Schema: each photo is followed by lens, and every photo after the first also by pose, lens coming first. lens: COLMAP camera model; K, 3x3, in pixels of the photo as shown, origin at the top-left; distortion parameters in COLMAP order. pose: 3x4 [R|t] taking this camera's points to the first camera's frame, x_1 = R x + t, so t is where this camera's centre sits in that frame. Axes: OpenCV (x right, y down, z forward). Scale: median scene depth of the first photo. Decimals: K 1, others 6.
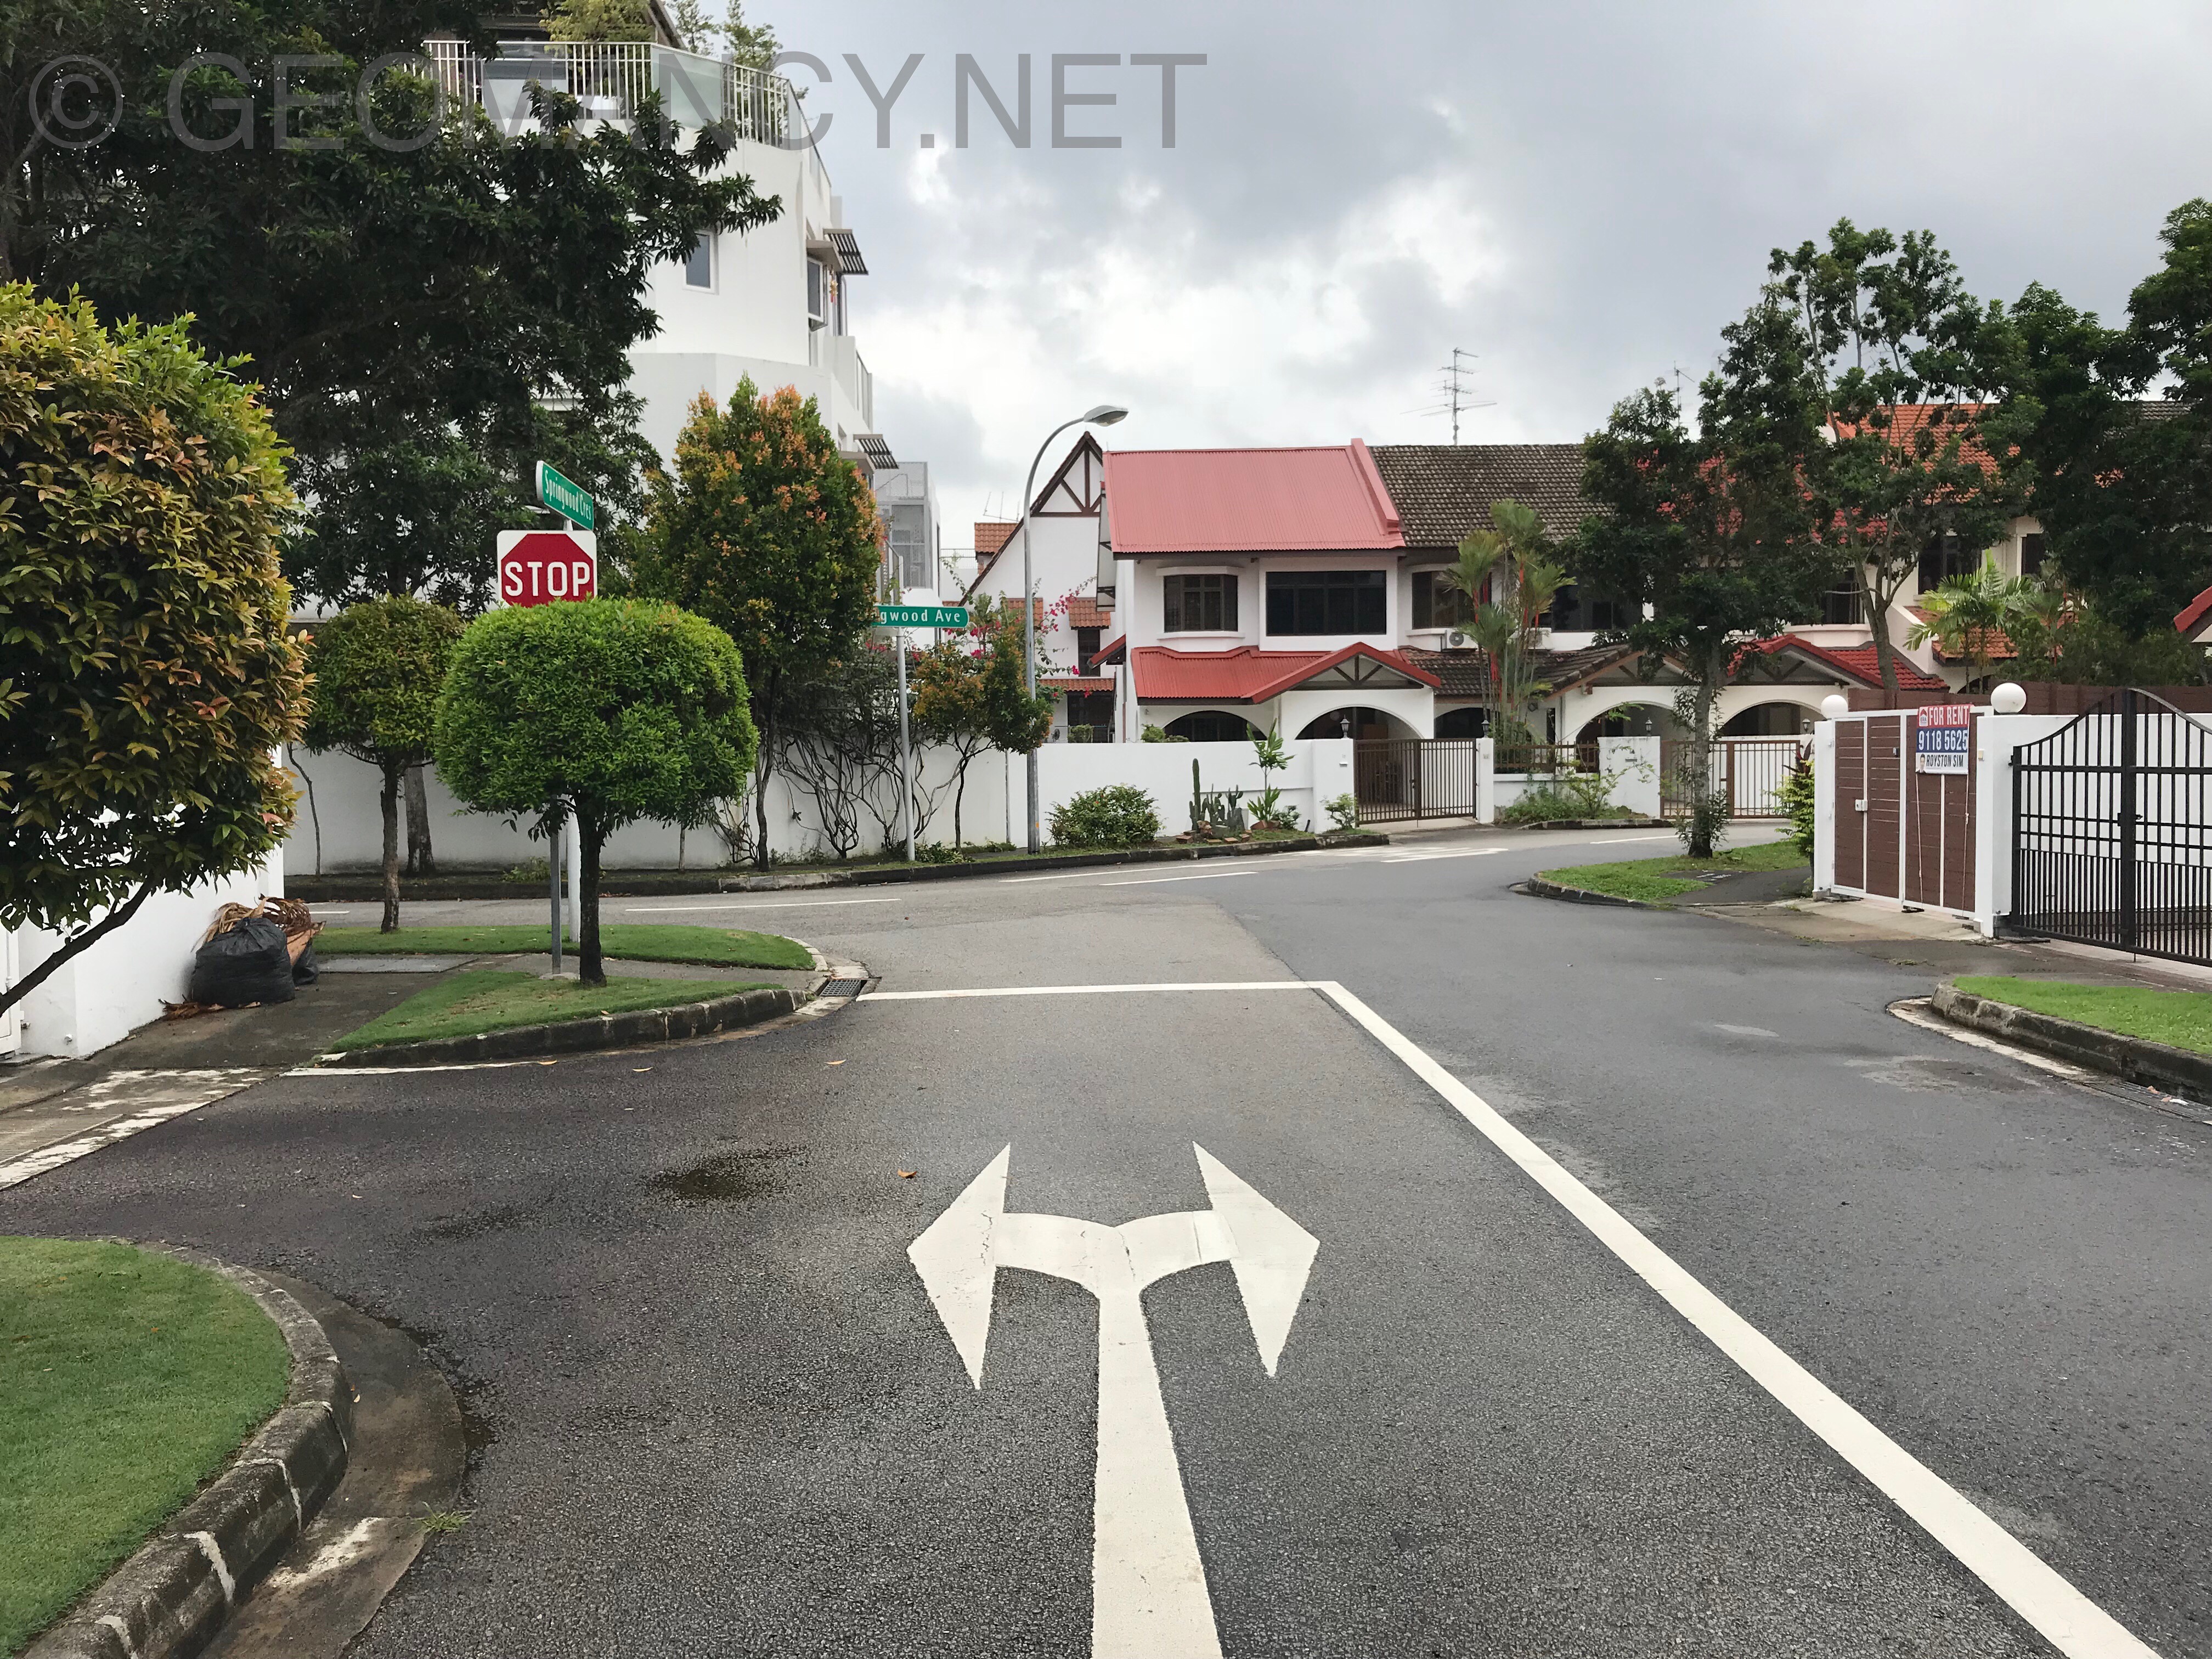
lens RADIAL K [[1812.7, 0, 1122.0], [0, 1812.7, 820.4], [0, 0, 1]] dist [0.162446, -0.283629]
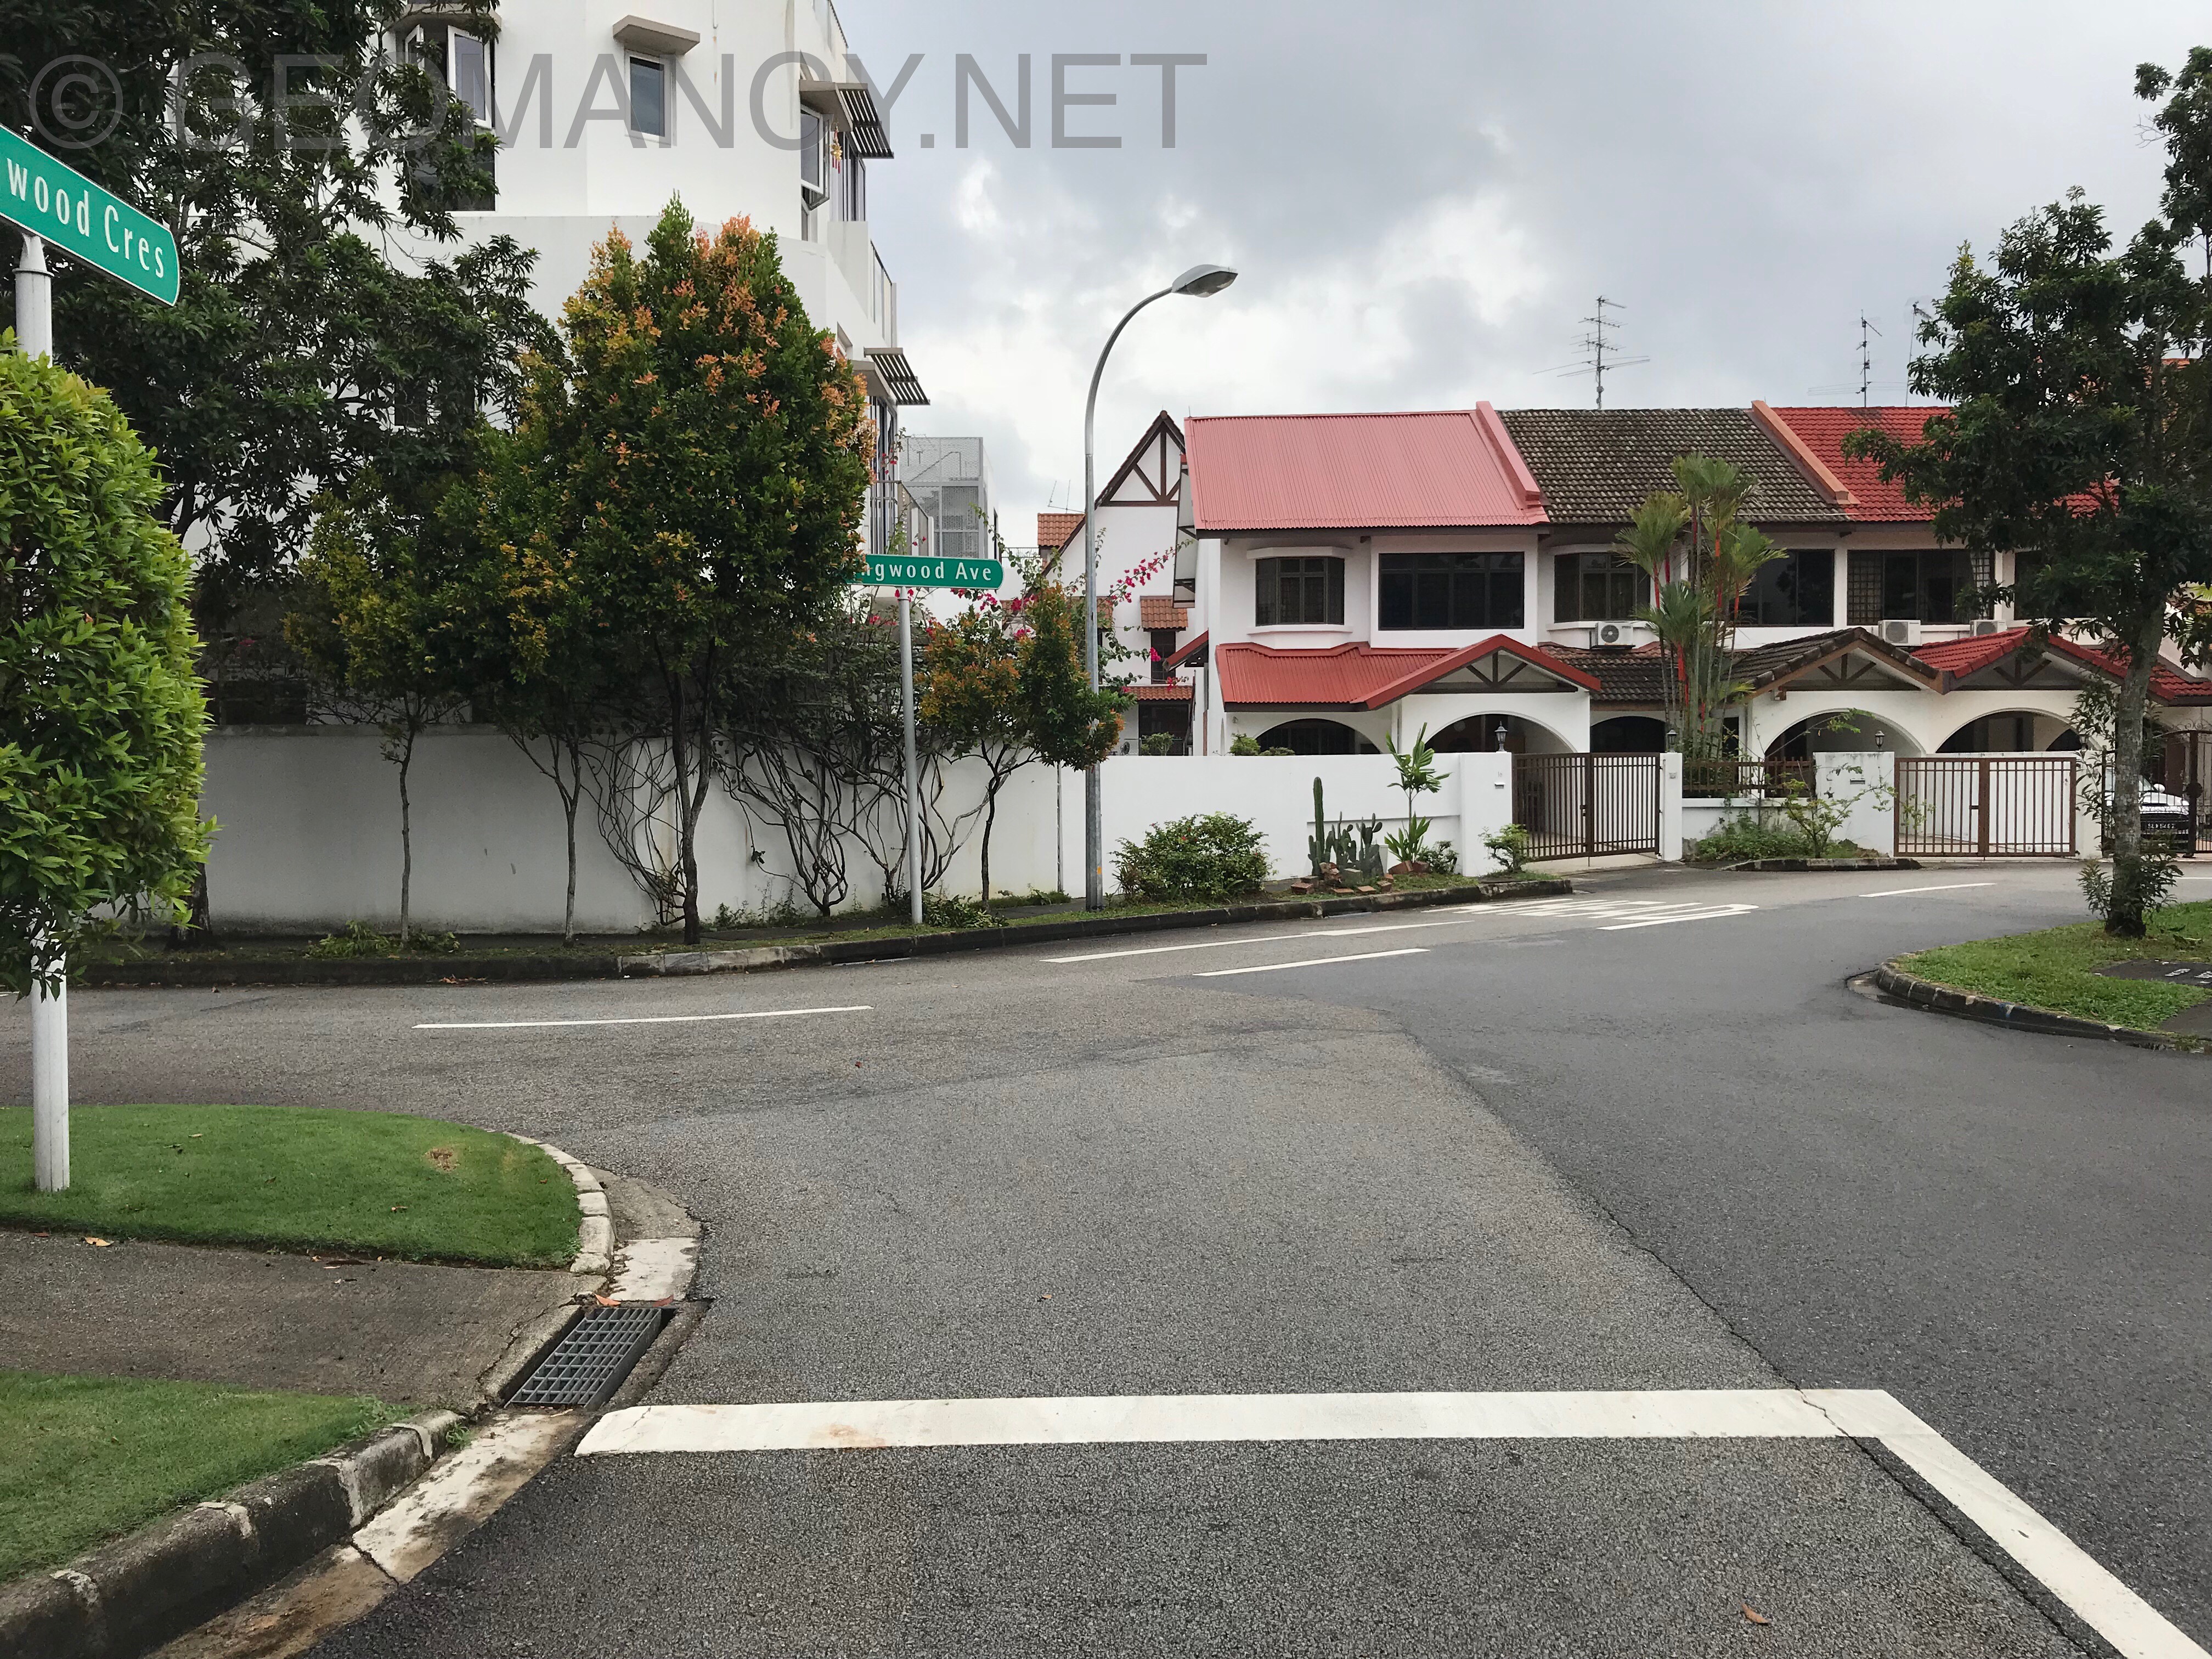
lens RADIAL K [[1816.3, 0, 1106.0], [0, 1816.3, 829.5], [0, 0, 1]] dist [0.083679, -0.254744]
pose [[0.998895, 0.005808, -0.046632, -0.010643], [-0.006008, 0.999973, -0.004141, -0.010039], [0.046606, 0.004417, 0.998904, 0.280333]]
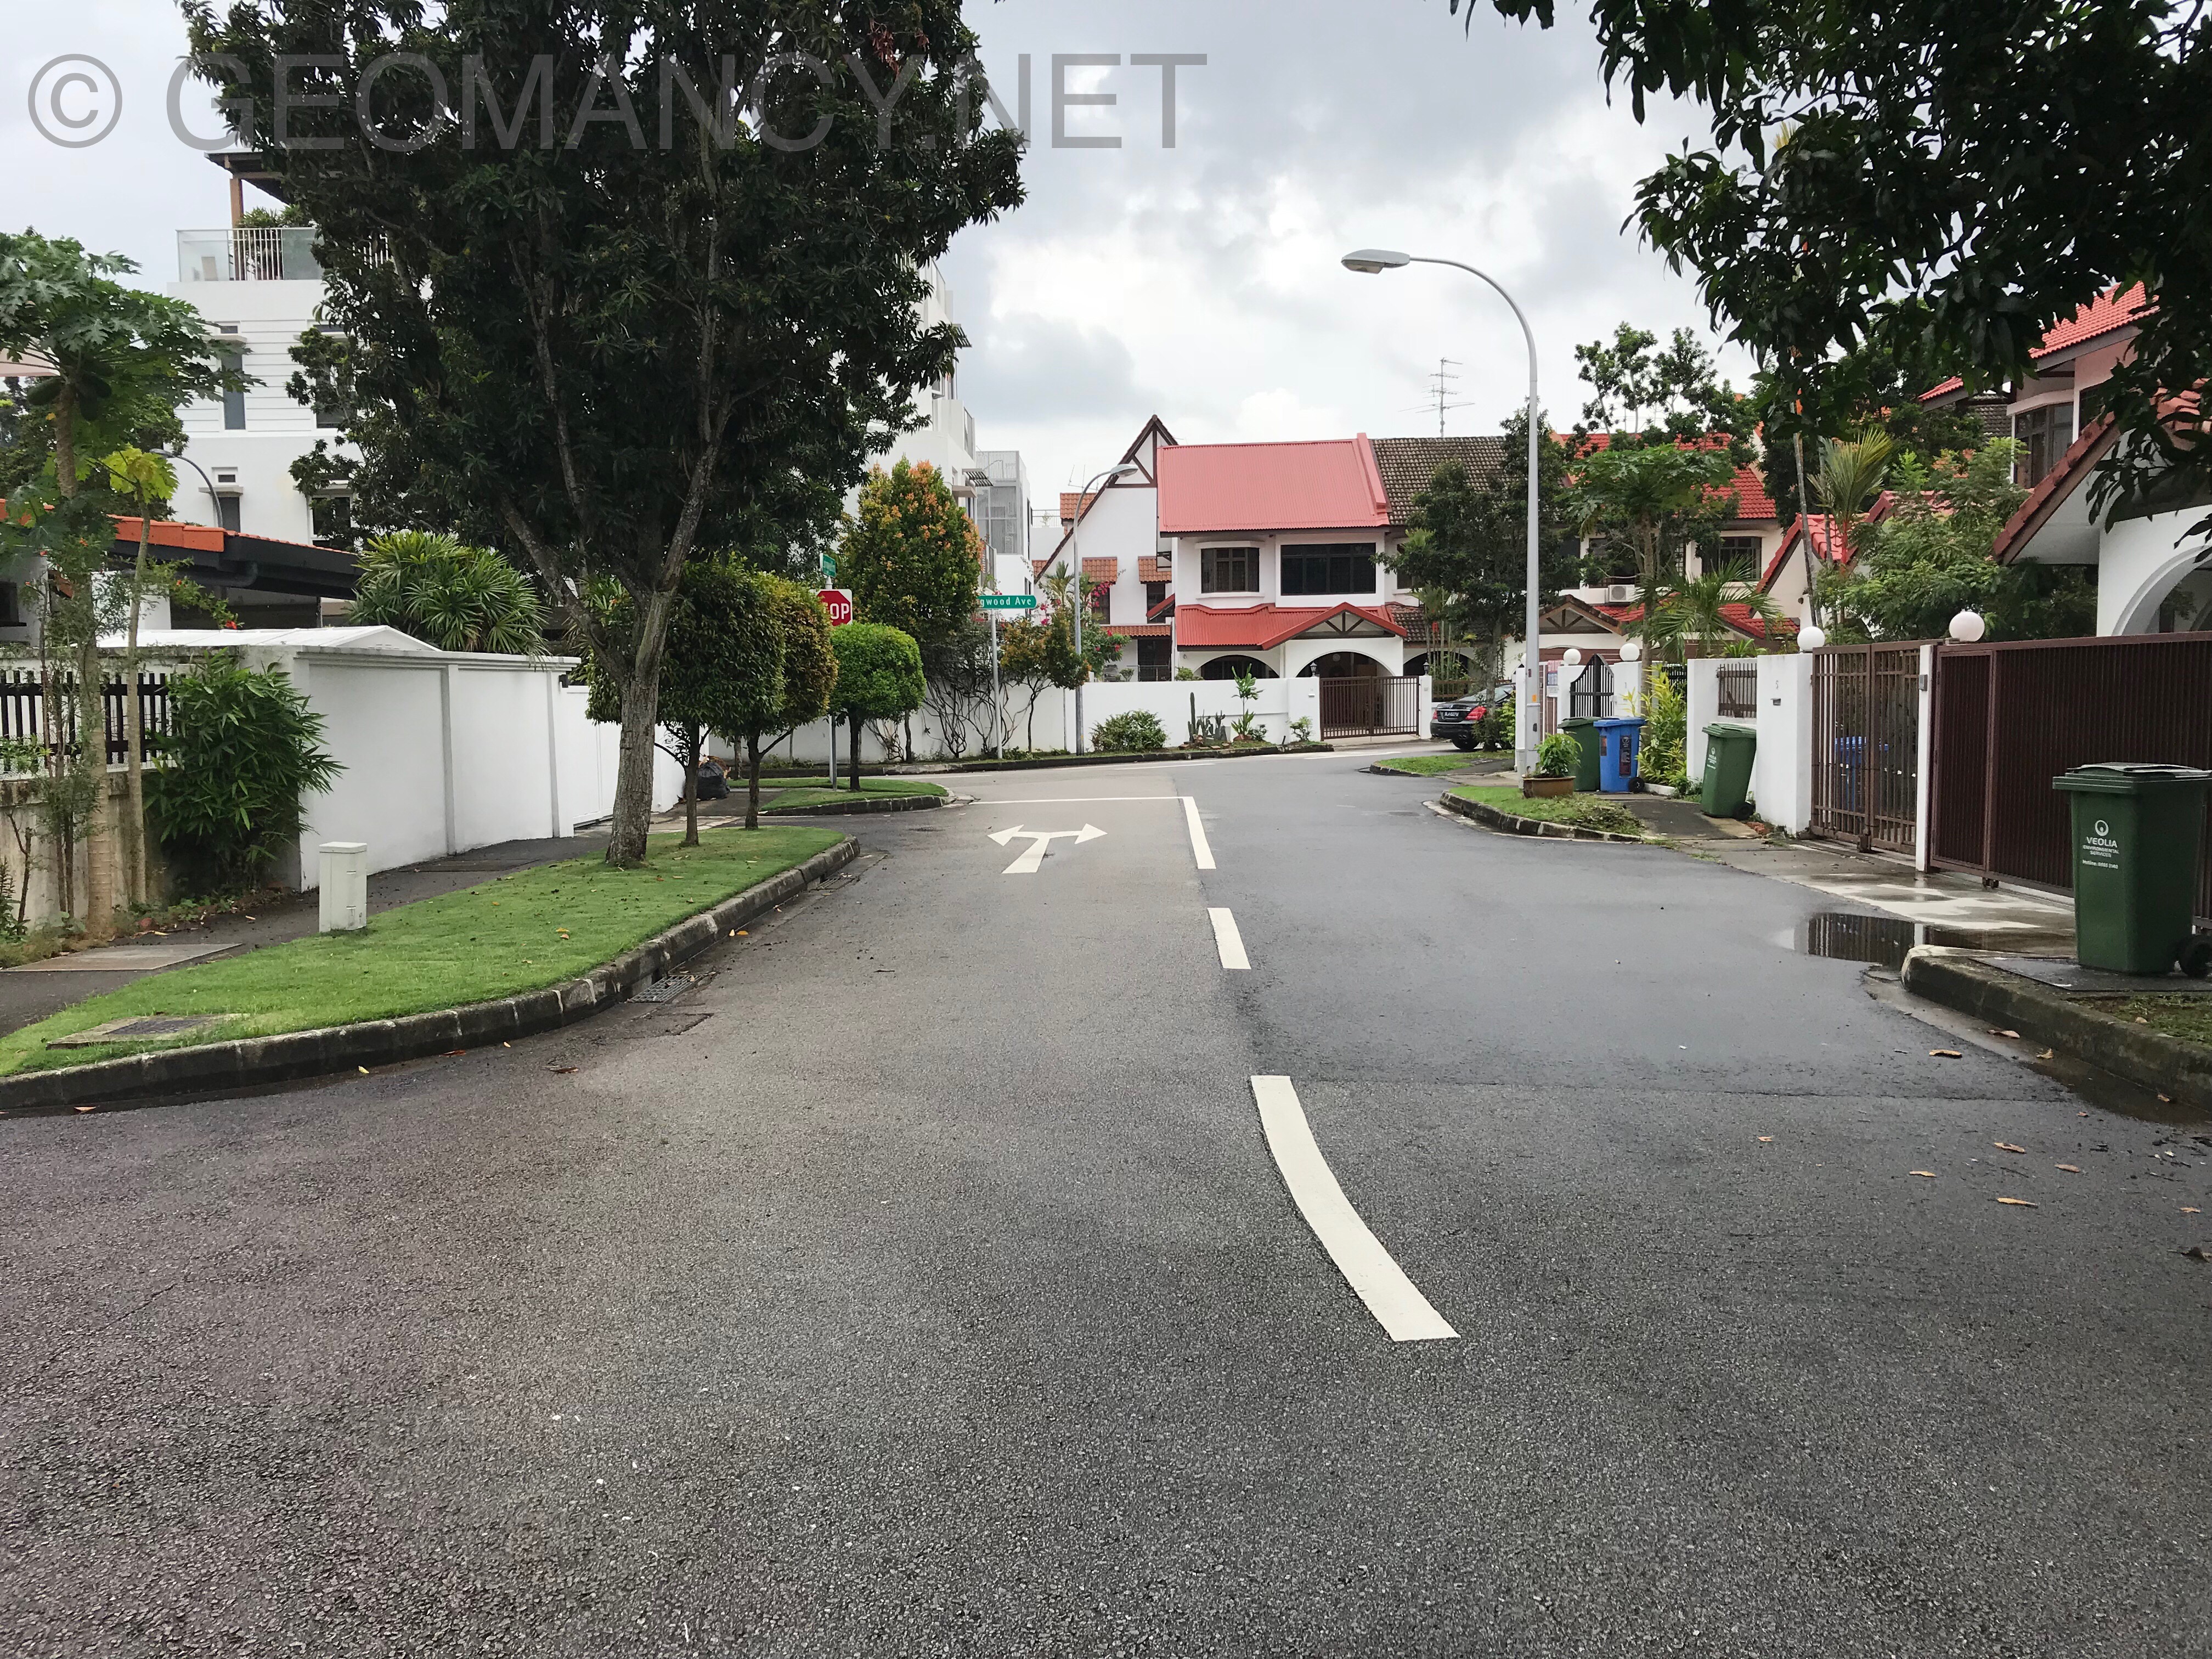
lens RADIAL K [[1806.8, 0, 1099.7], [0, 1806.8, 876.5], [0, 0, 1]] dist [0.076451, -0.002351]
pose [[0.997641, 0.002297, -0.068611, 0.070089], [0.002271, 0.997789, 0.066425, 0.018611], [0.068612, -0.066424, 0.995430, -0.505914]]
